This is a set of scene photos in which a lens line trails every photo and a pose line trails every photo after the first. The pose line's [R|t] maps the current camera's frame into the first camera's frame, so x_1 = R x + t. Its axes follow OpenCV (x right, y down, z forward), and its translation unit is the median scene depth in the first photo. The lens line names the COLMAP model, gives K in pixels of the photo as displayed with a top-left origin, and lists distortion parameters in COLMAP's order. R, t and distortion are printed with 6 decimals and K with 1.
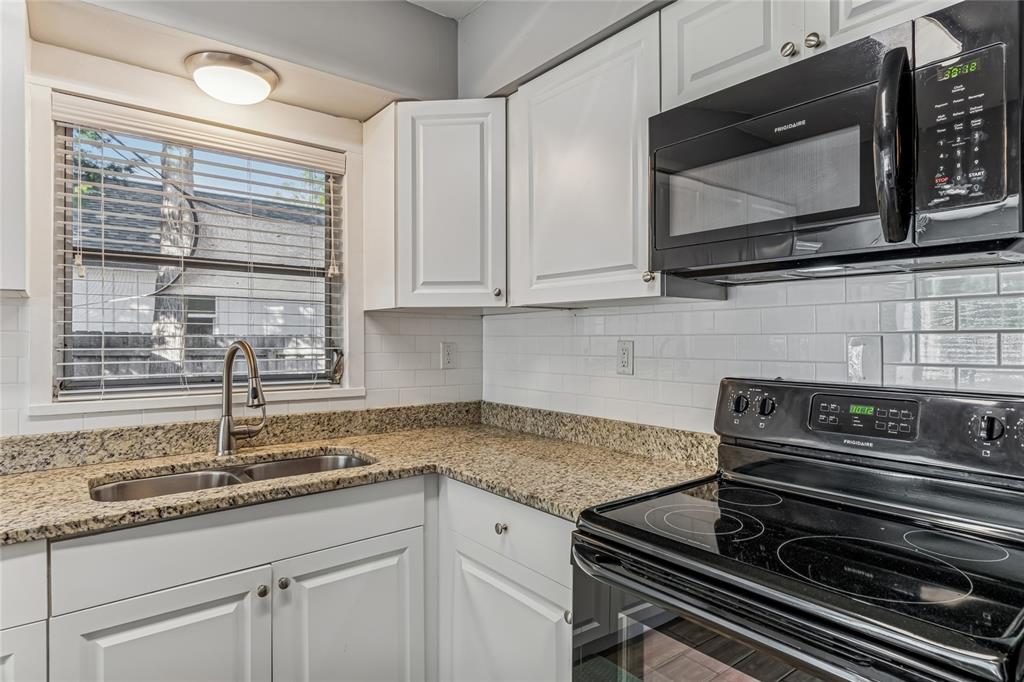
lens RADIAL K [[575.3, 0, 520.1], [0, 575.3, 336.5], [0, 0, 1]] dist [0.018910, -0.004843]
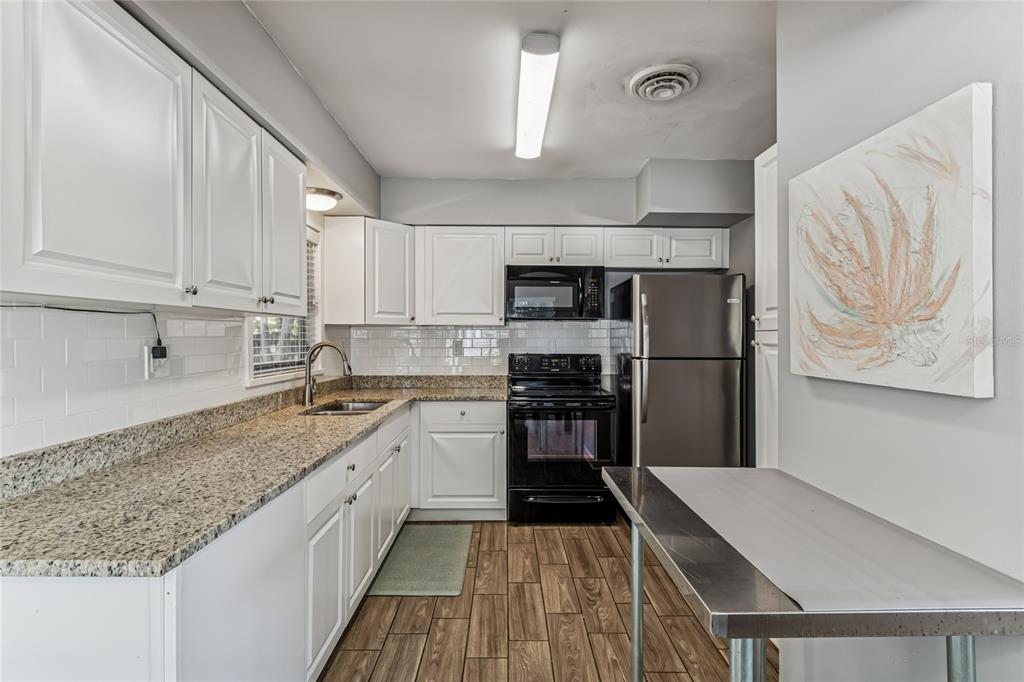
lens RADIAL K [[480.4, 0, 513.0], [0, 480.4, 340.4], [0, 0, 1]] dist [0.004371, 0.000264]
pose [[0.626524, -0.003738, 0.779393, -1.283504], [-0.003710, 0.999963, 0.007778, -0.011669], [-0.779394, -0.007765, 0.626487, -0.430291]]
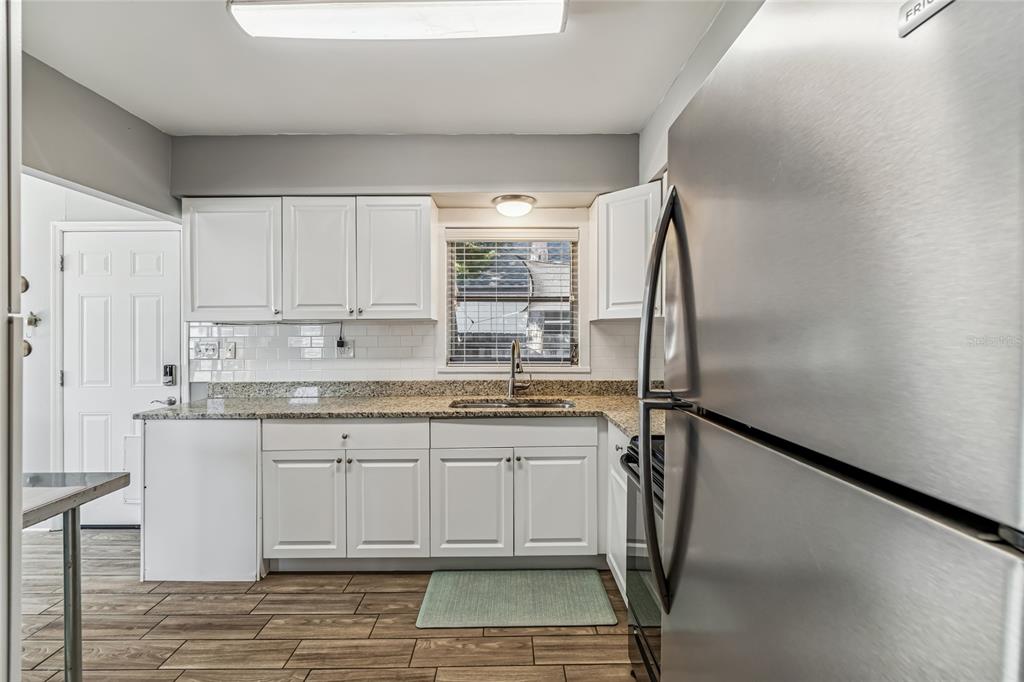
lens RADIAL K [[458.5, 0, 507.7], [0, 458.5, 337.4], [0, 0, 1]] dist [0.003102, 0.000003]
pose [[0.782404, -0.002185, -0.622768, 0.454310], [0.006220, 0.999971, 0.004306, -0.005992], [0.622741, -0.007243, 0.782395, -0.227740]]
